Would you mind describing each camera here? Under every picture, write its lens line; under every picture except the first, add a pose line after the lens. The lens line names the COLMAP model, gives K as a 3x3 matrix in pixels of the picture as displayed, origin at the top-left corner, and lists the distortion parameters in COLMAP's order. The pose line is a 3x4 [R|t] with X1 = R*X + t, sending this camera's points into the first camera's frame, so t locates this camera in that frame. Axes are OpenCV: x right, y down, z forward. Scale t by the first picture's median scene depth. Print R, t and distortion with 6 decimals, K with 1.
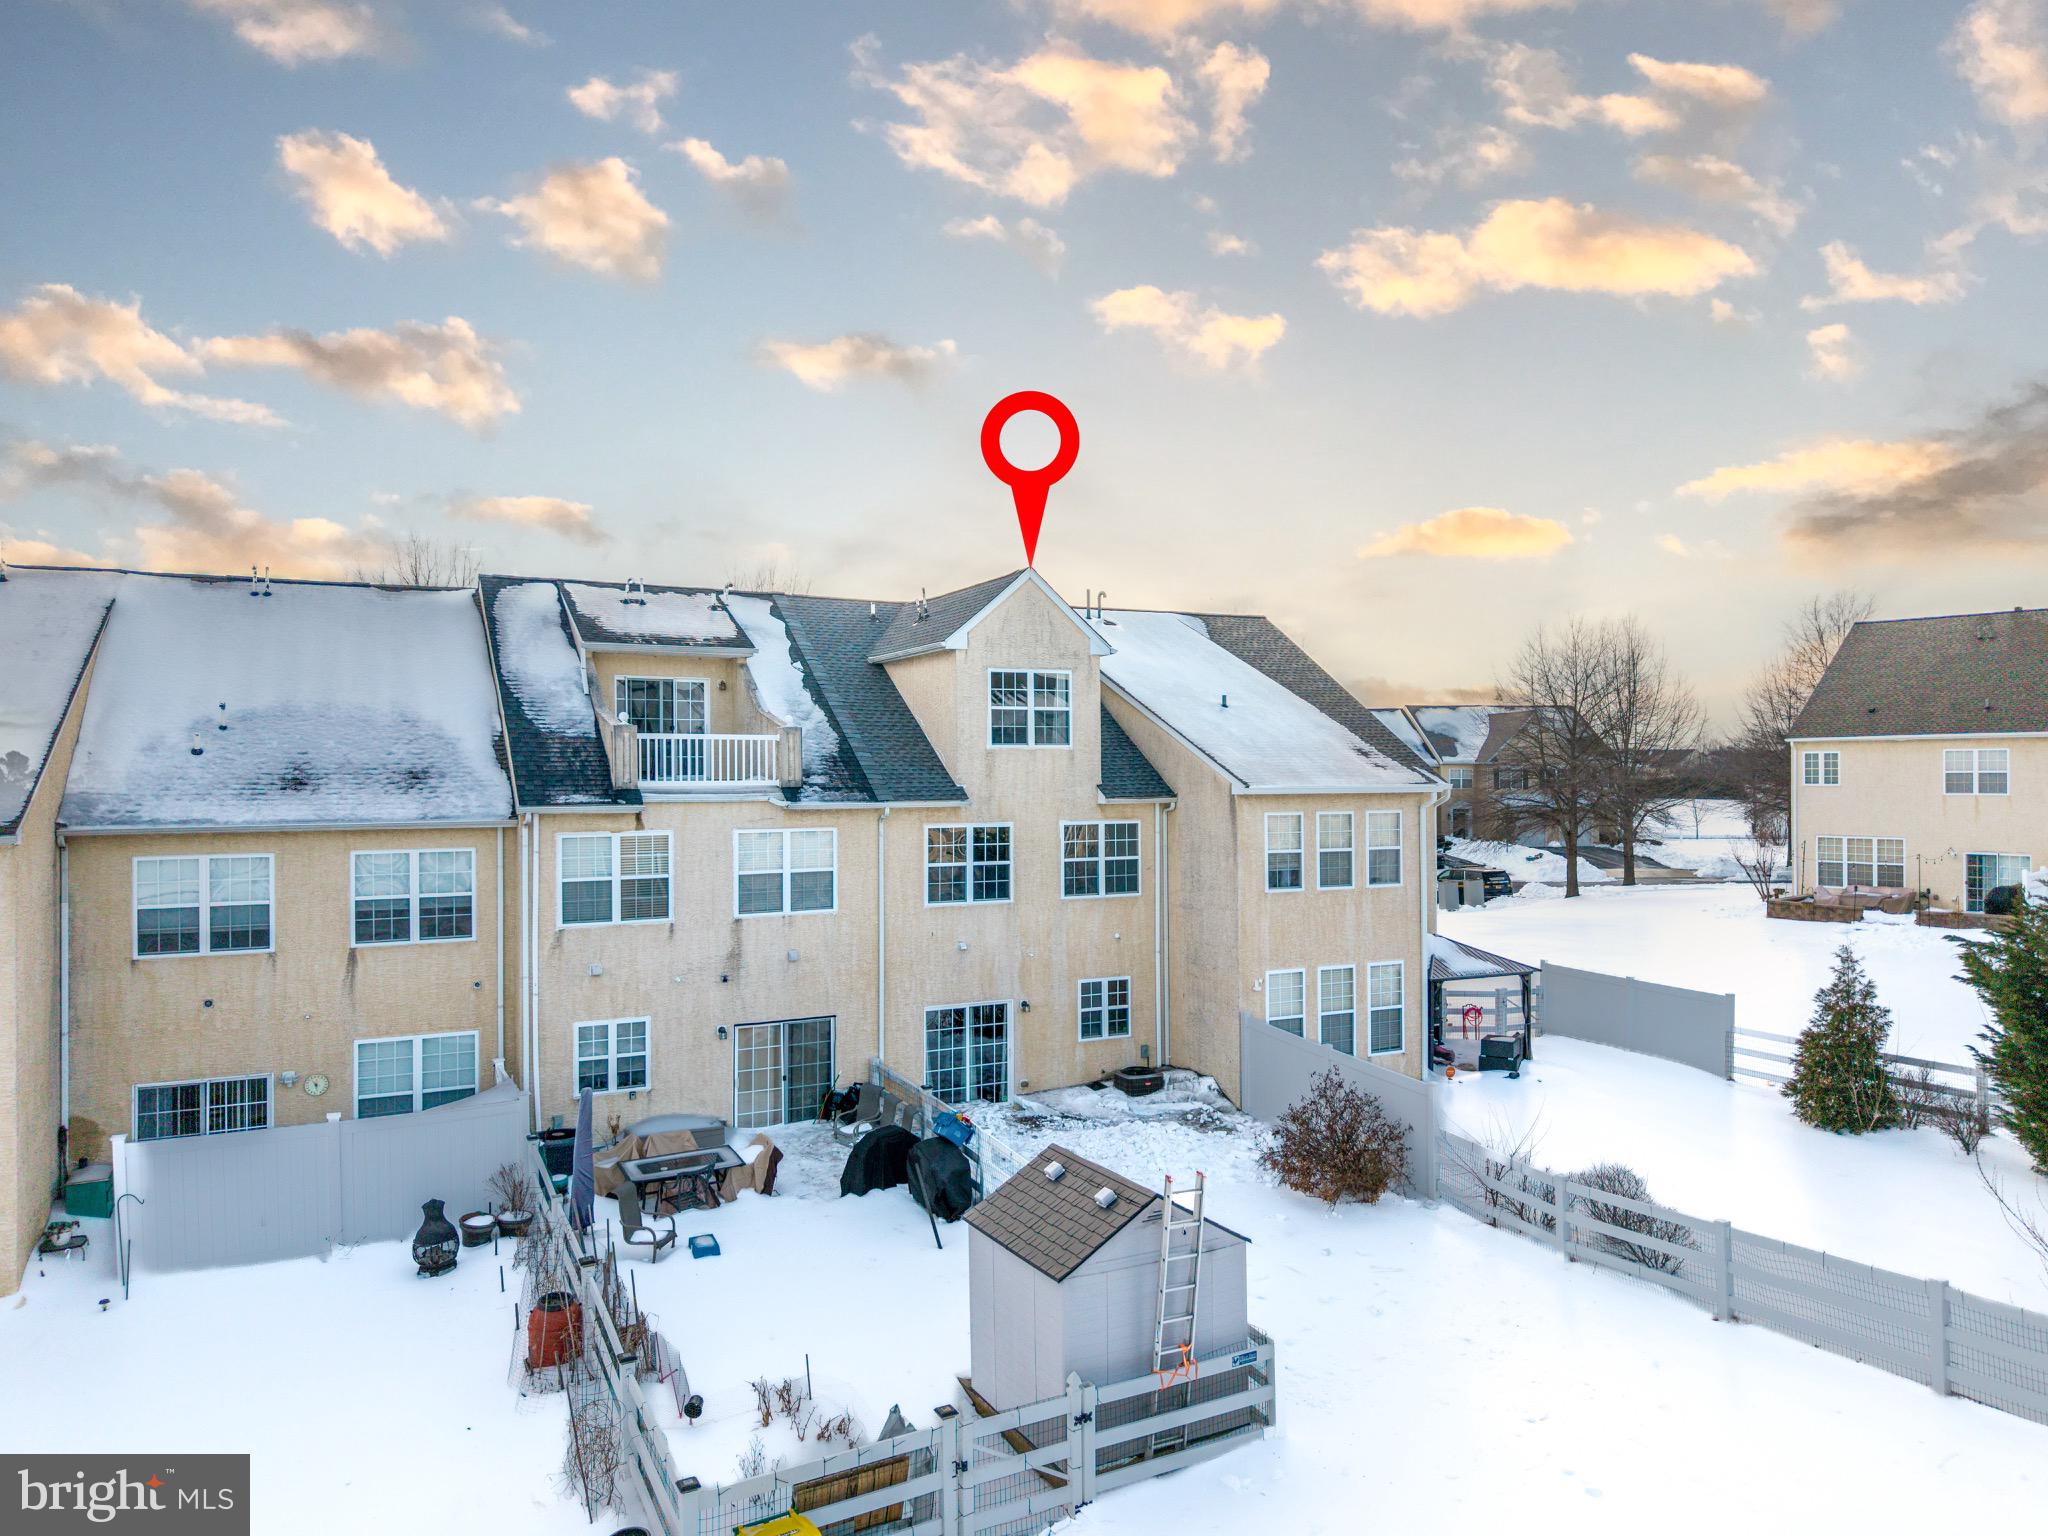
lens RADIAL K [[1397.8, 0, 1024.0], [0, 1397.8, 768.0], [0, 0, 1]] dist [0.024892, -0.035425]
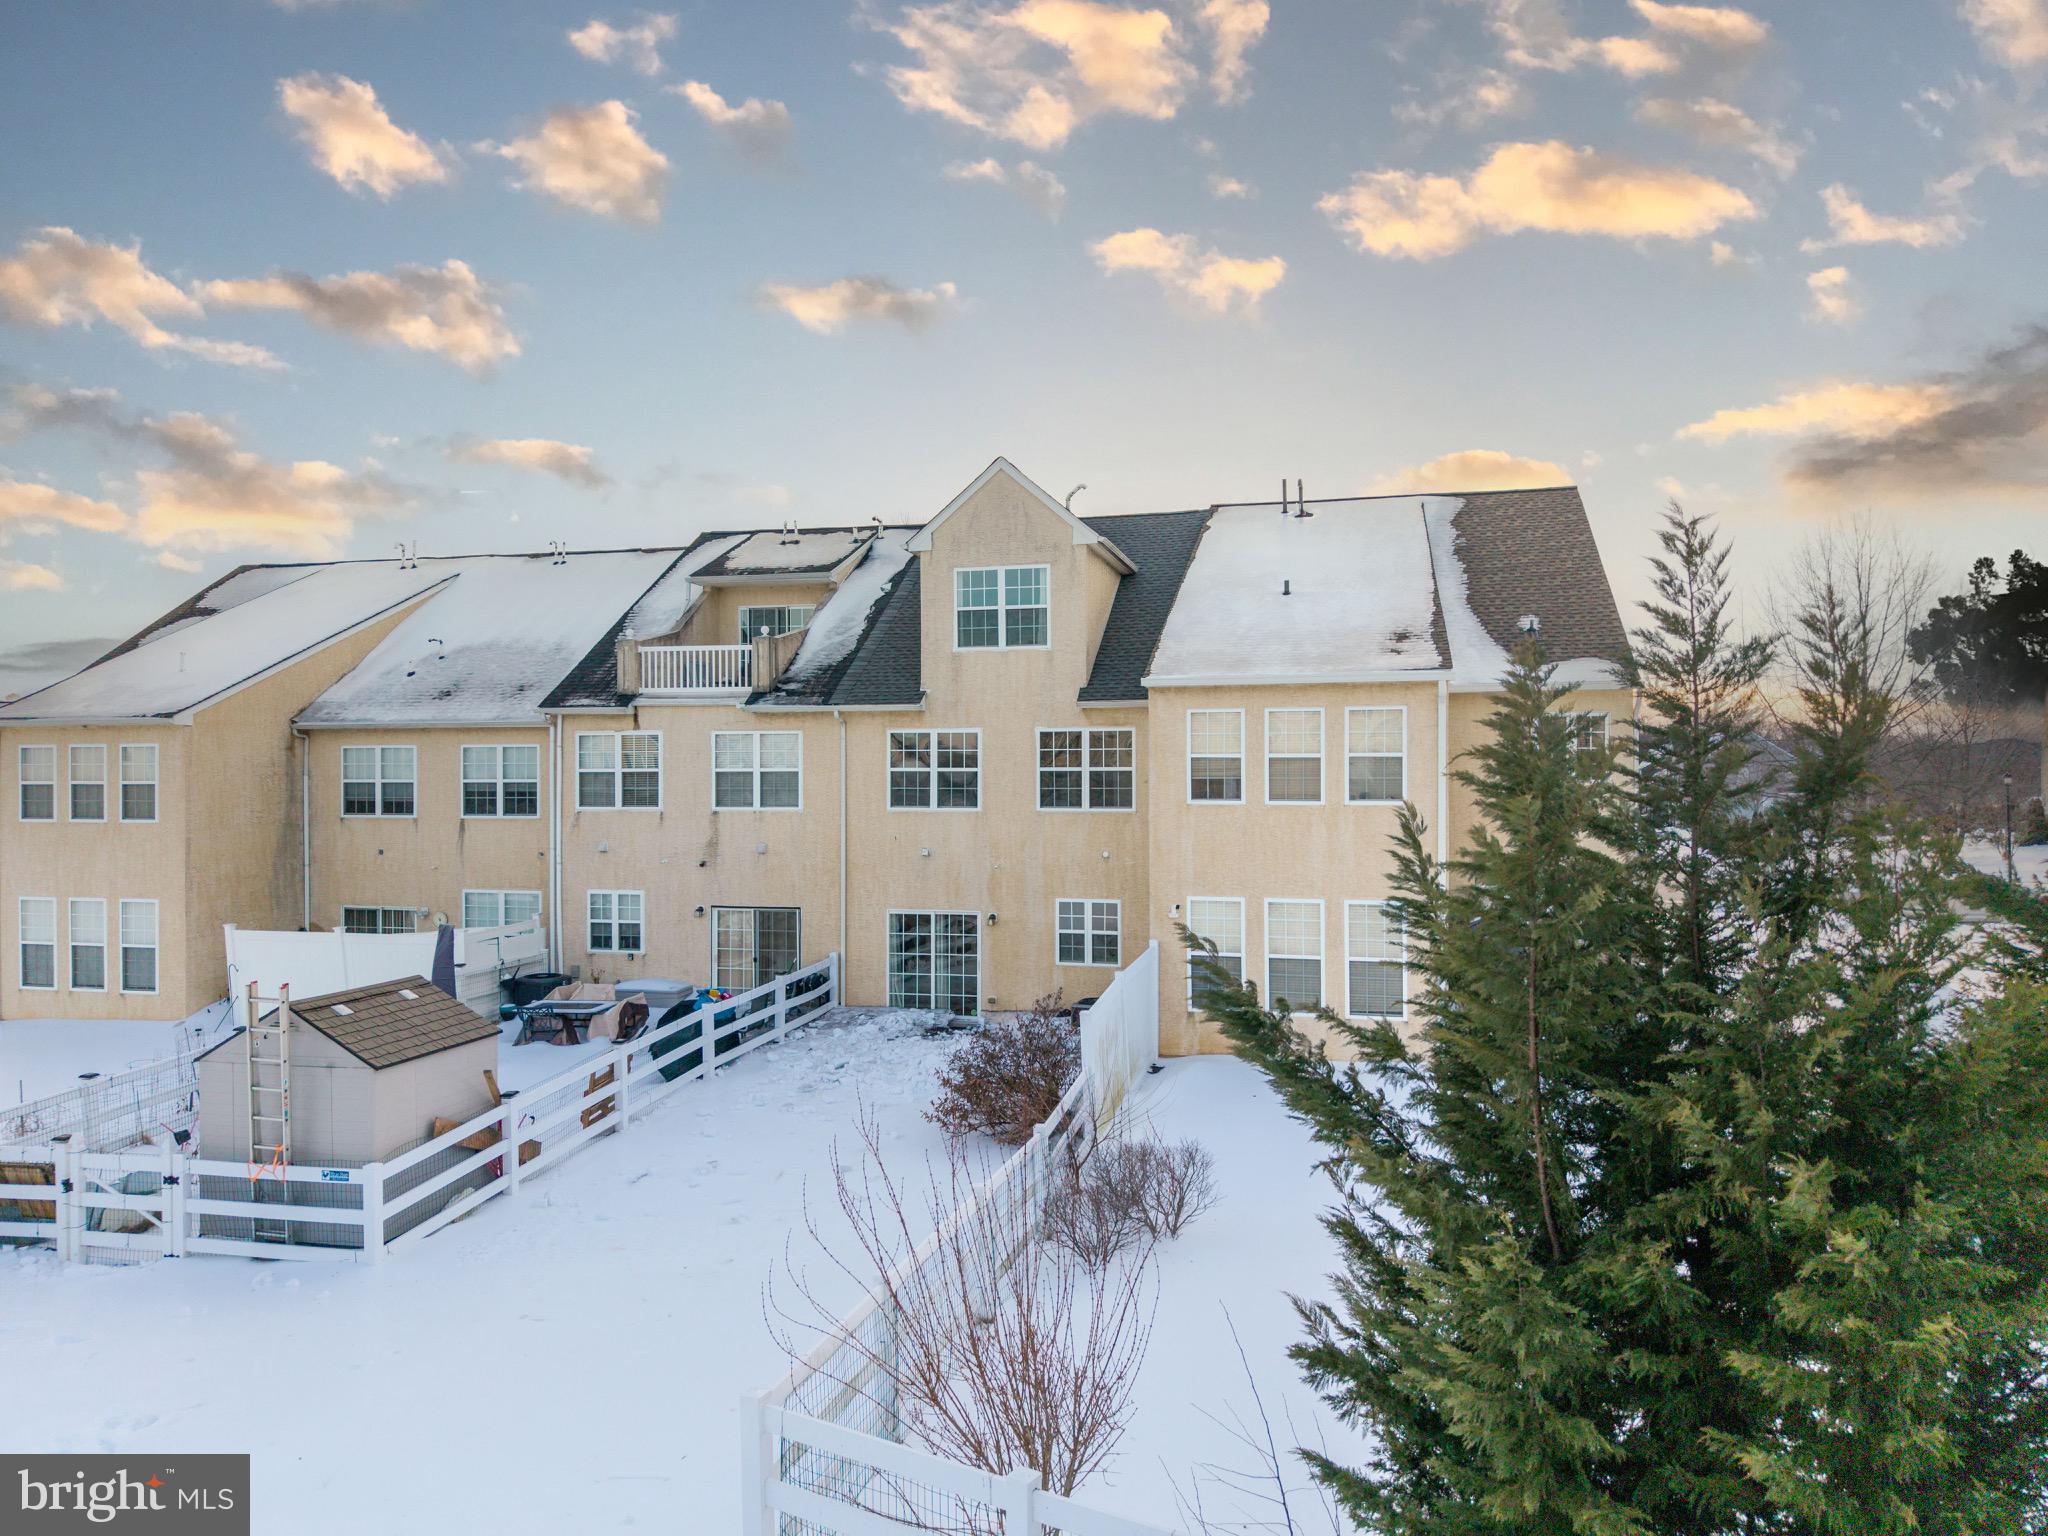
lens RADIAL K [[1356.2, 0, 1016.3], [0, 1356.2, 792.5], [0, 0, 1]] dist [0.053392, -0.112310]
pose [[0.758337, 0.011885, -0.651754, 0.658076], [-0.001811, 0.999868, 0.016125, 0.072670], [0.651860, -0.011048, 0.758259, 0.327310]]
